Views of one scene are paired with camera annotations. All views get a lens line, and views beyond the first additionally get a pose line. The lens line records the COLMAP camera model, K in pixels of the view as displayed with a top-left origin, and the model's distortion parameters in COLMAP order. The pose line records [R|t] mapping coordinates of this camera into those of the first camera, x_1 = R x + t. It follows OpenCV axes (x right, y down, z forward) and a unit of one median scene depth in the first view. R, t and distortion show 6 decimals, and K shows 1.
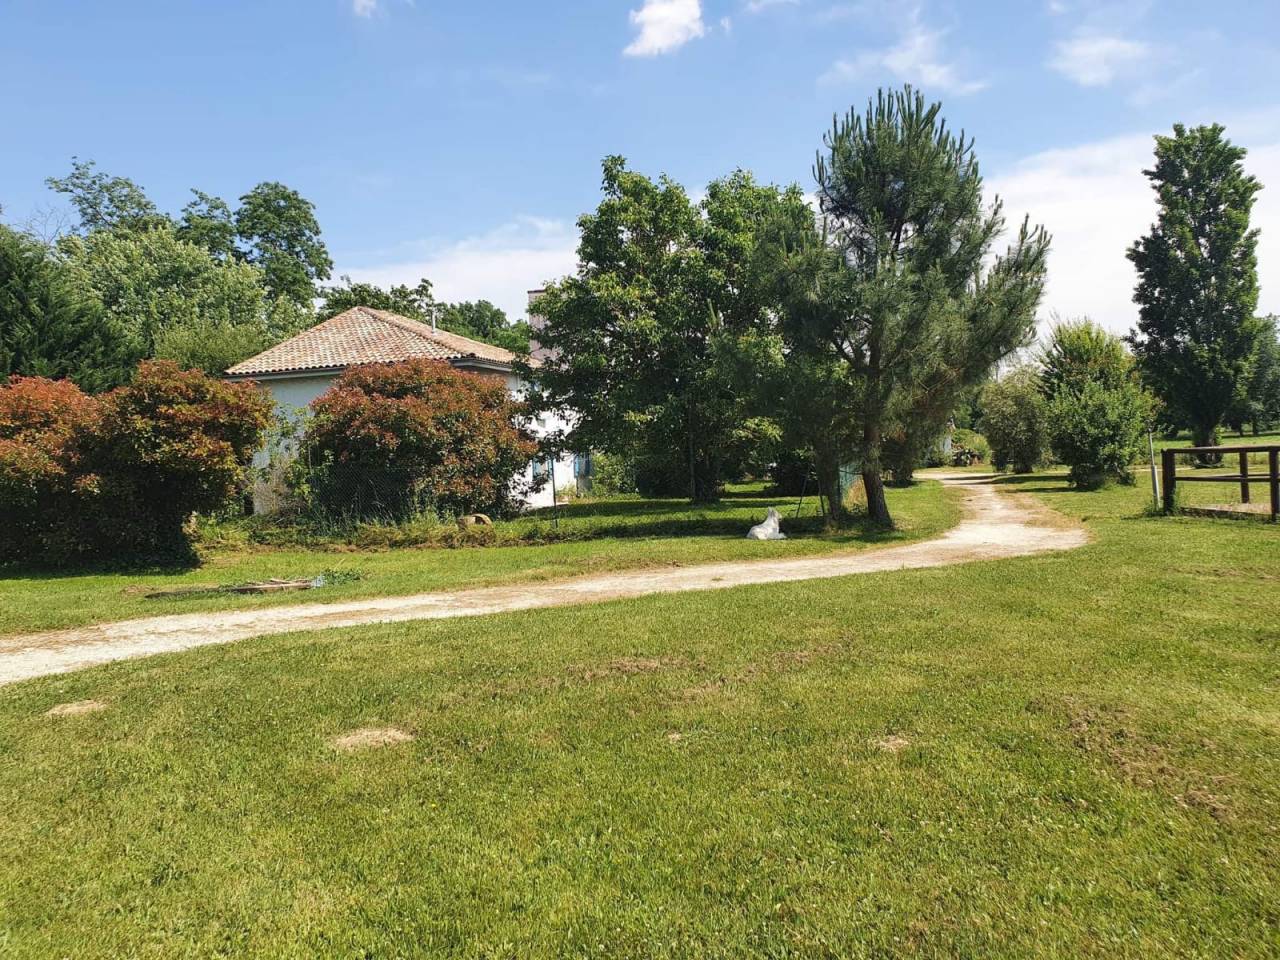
lens RADIAL K [[1031.7, 0, 638.3], [0, 1031.7, 452.1], [0, 0, 1]] dist [0.013262, 0.009048]
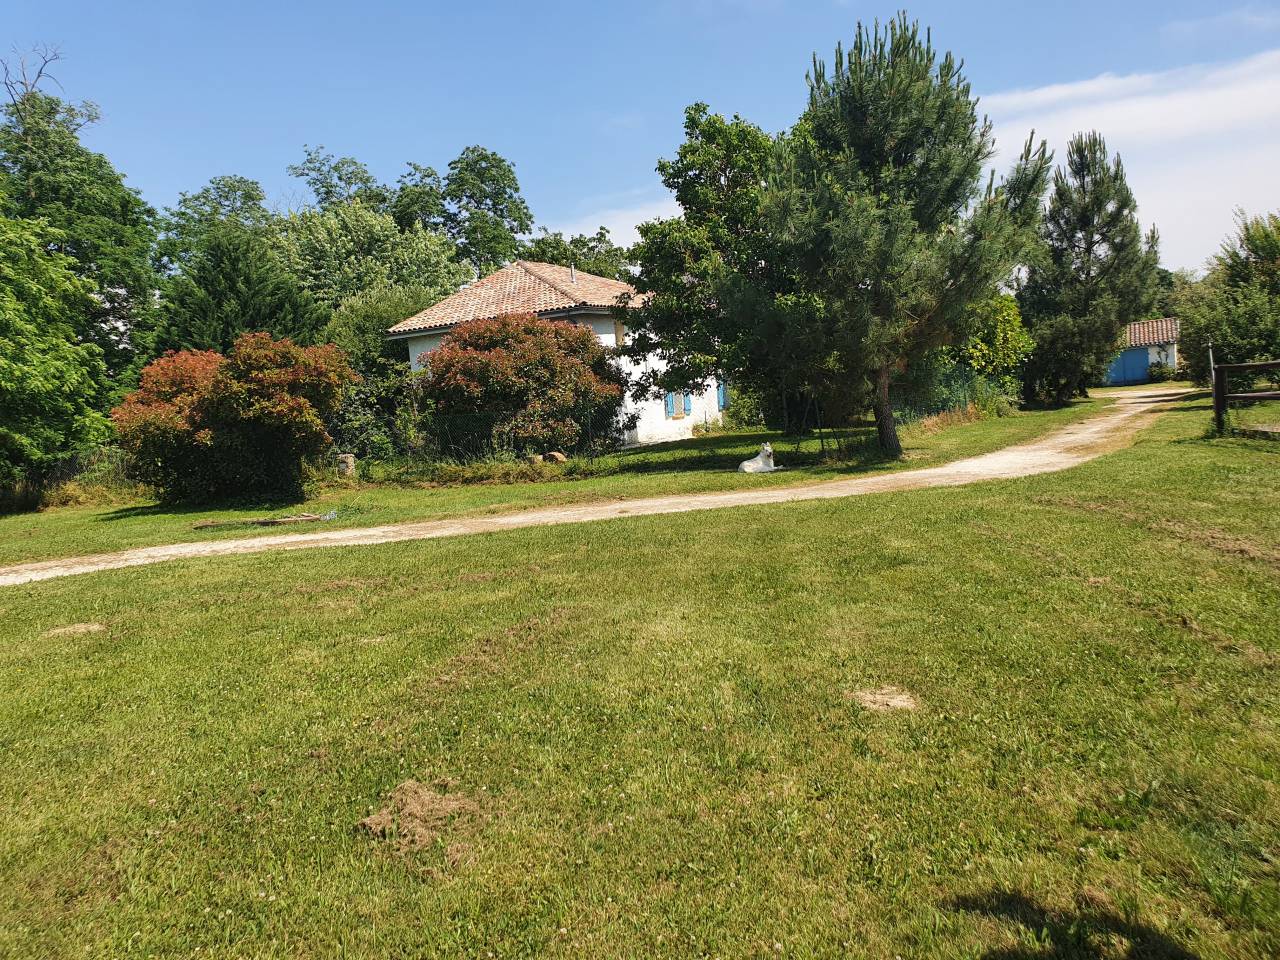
lens RADIAL K [[1031.7, 0, 638.3], [0, 1031.7, 452.1], [0, 0, 1]] dist [0.013262, 0.009048]
pose [[0.961315, -0.022730, -0.274511, 0.222226], [0.041730, 0.997104, 0.063574, -0.006264], [0.272271, -0.072570, 0.959480, -0.035174]]
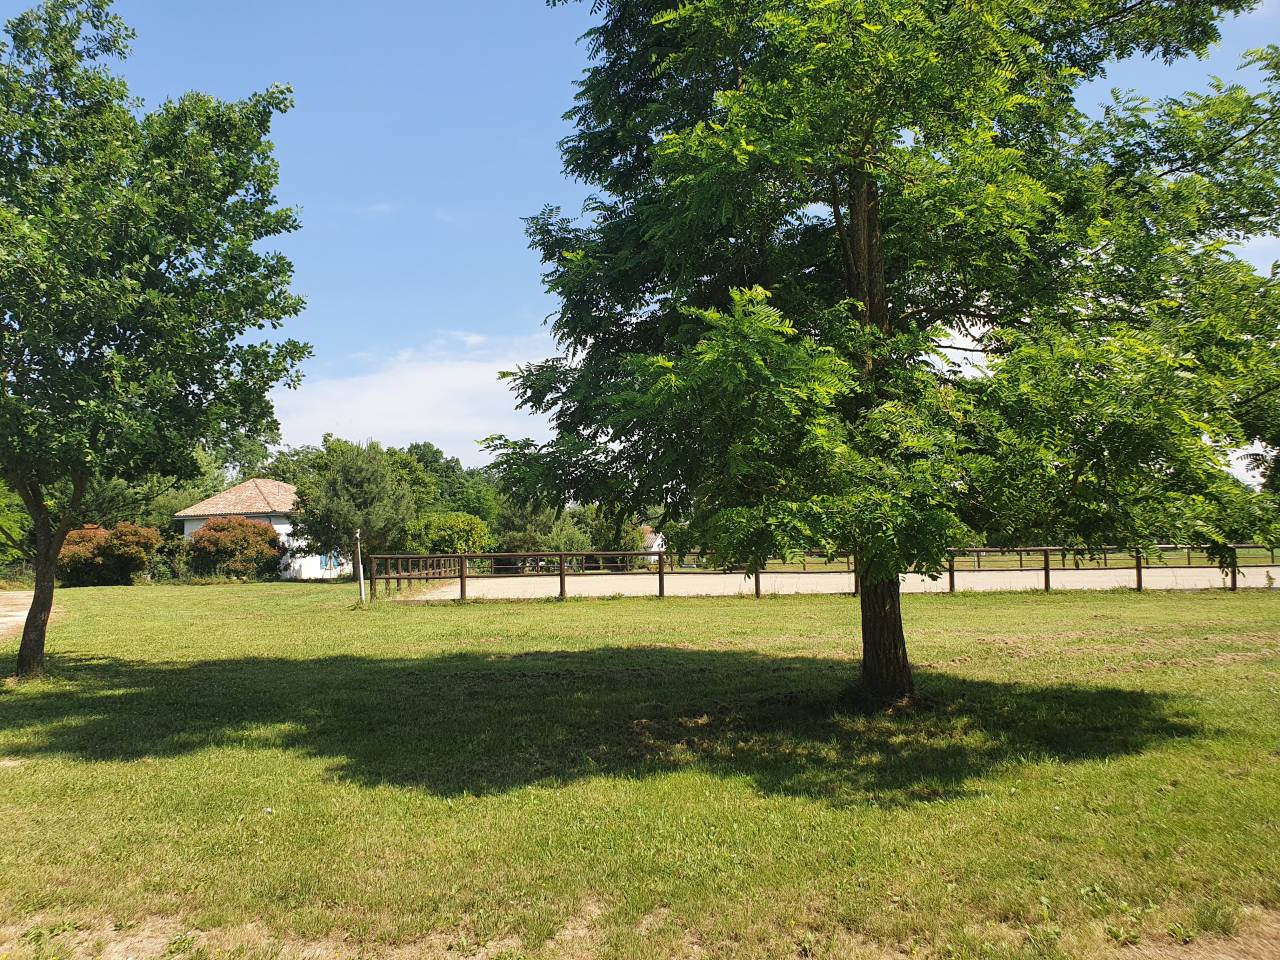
lens RADIAL K [[1031.7, 0, 638.3], [0, 1031.7, 452.1], [0, 0, 1]] dist [0.013262, 0.009048]
pose [[0.997318, 0.021309, -0.070016, 1.004832], [-0.028092, 0.994851, -0.097380, -0.027187], [0.067580, 0.099086, 0.992781, -1.567072]]
